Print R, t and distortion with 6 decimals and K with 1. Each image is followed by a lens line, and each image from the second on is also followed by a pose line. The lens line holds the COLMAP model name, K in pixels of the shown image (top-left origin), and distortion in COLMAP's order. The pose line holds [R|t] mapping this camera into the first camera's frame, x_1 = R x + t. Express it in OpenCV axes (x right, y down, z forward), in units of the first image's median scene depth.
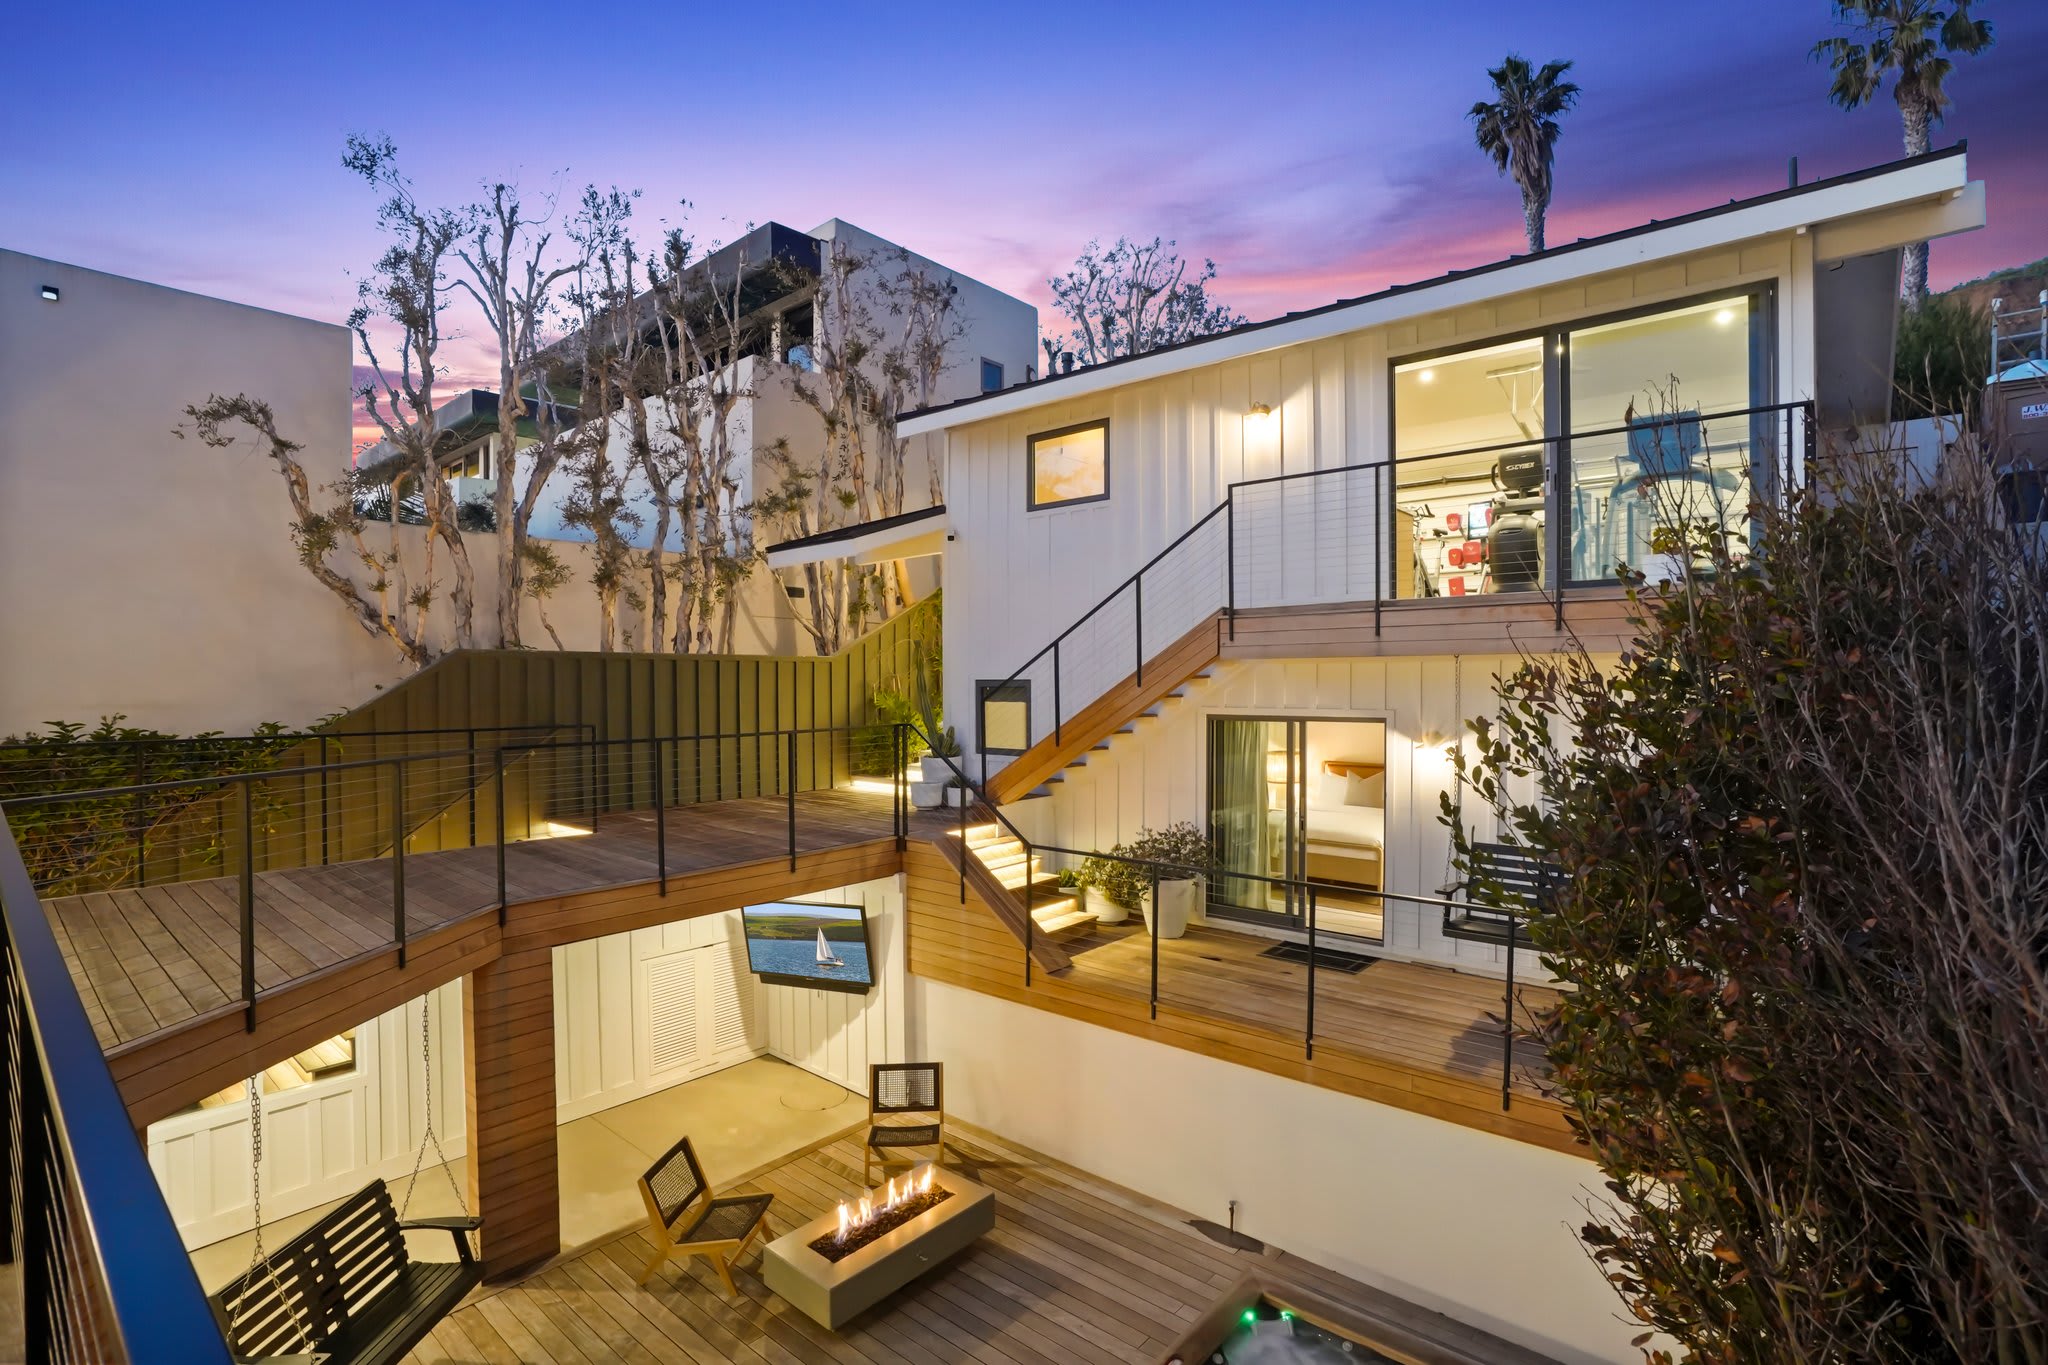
lens RADIAL K [[950.3, 0, 1017.0], [0, 950.3, 679.2], [0, 0, 1]] dist [-0.067137, 0.028801]
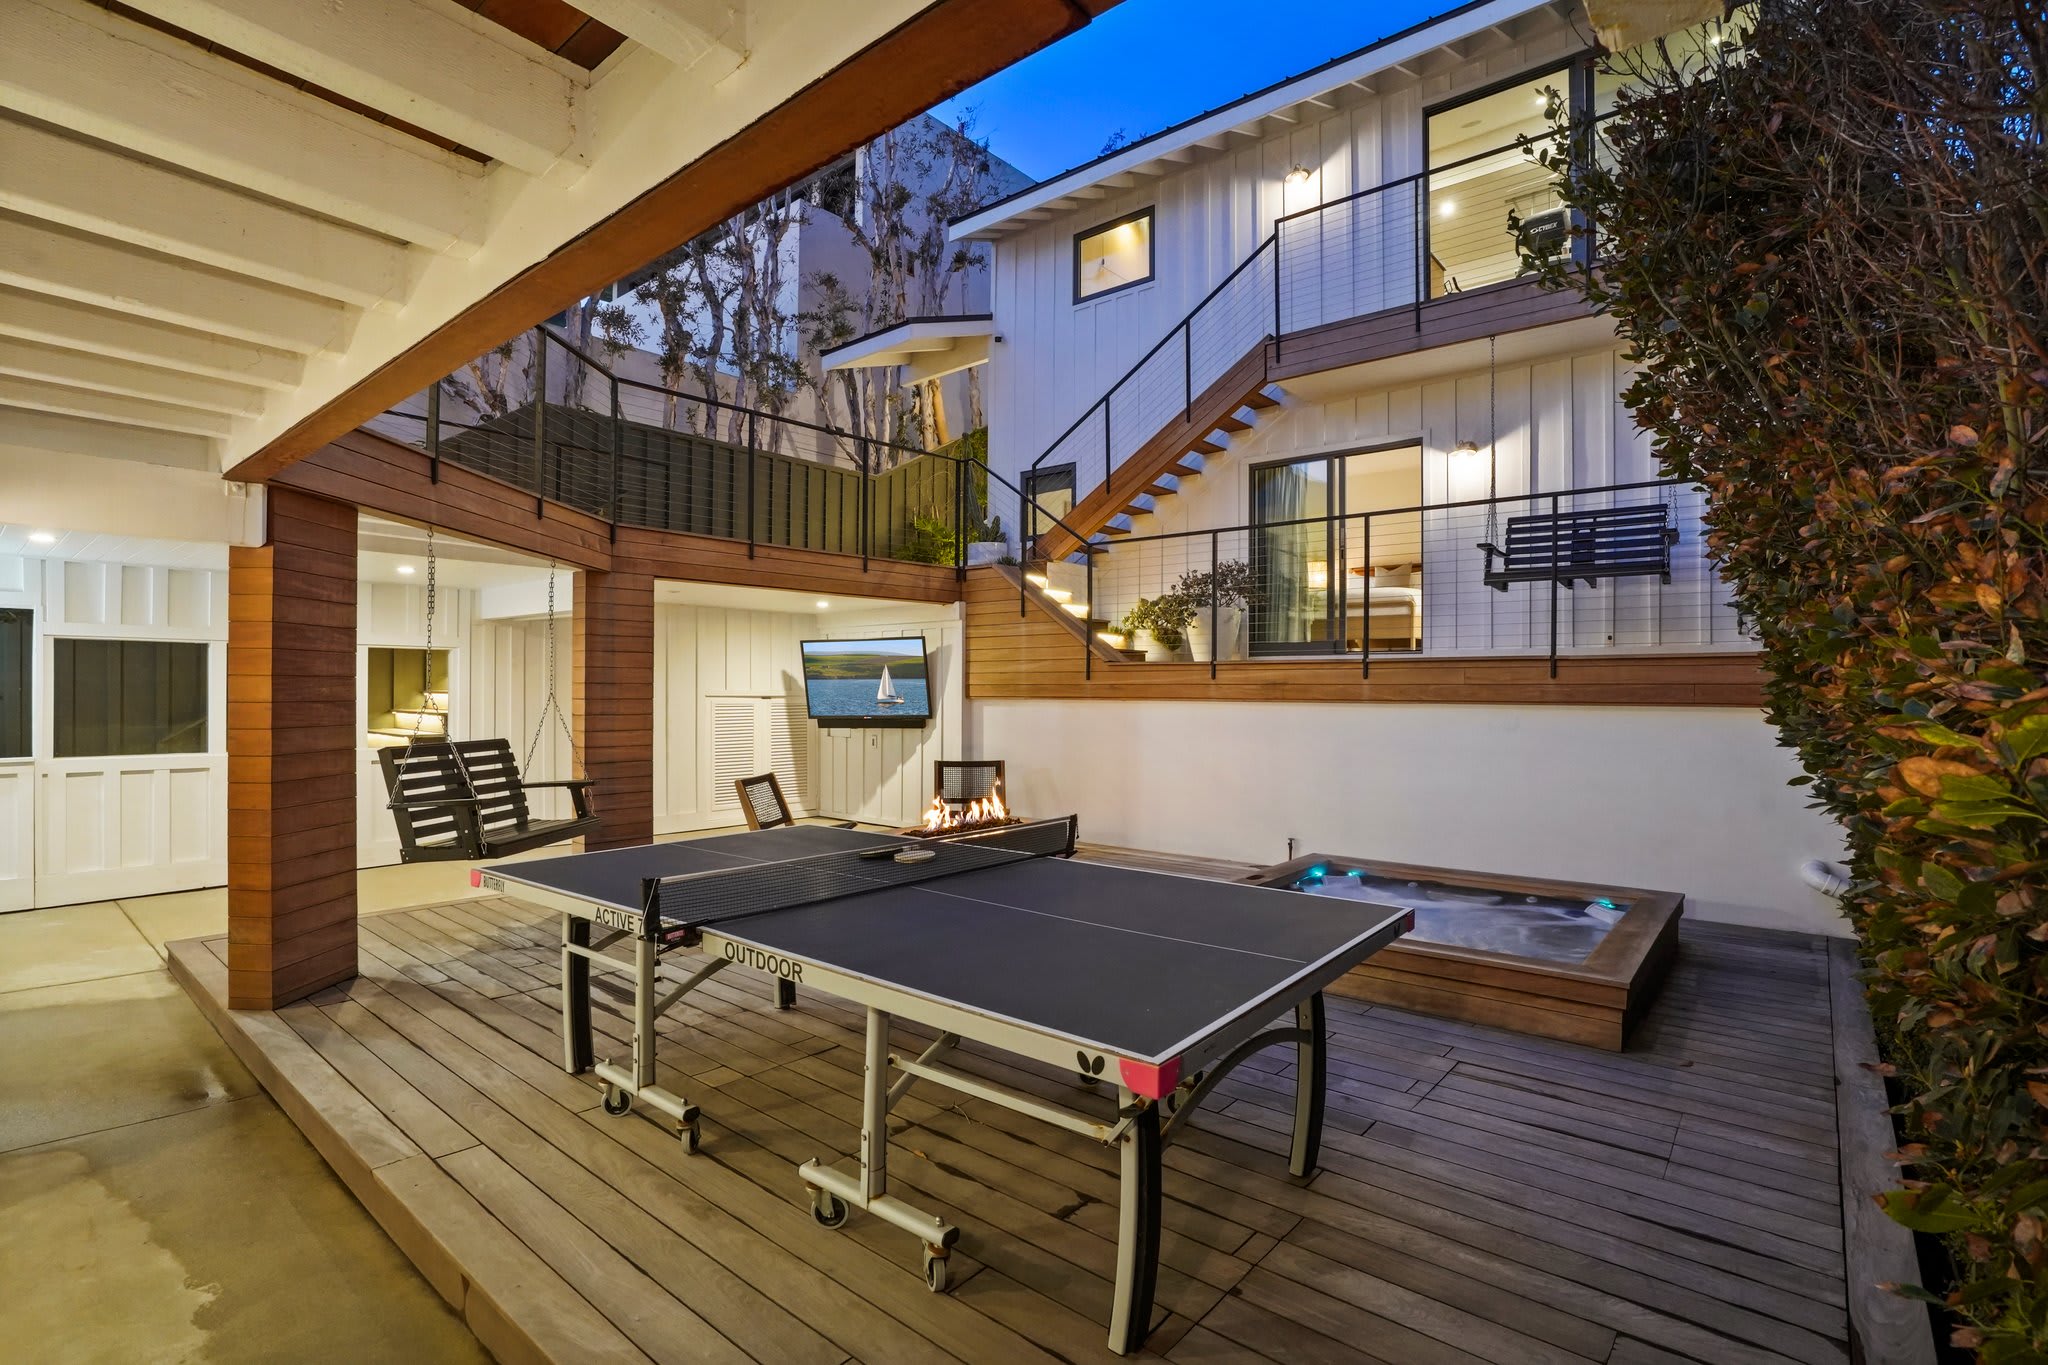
lens RADIAL K [[950.3, 0, 1017.0], [0, 950.3, 679.2], [0, 0, 1]] dist [-0.067137, 0.028801]
pose [[0.999916, 0.009207, 0.009171, -0.067148], [-0.009140, 0.999931, -0.007348, 0.289155], [-0.009238, 0.007263, 0.999931, -0.052516]]
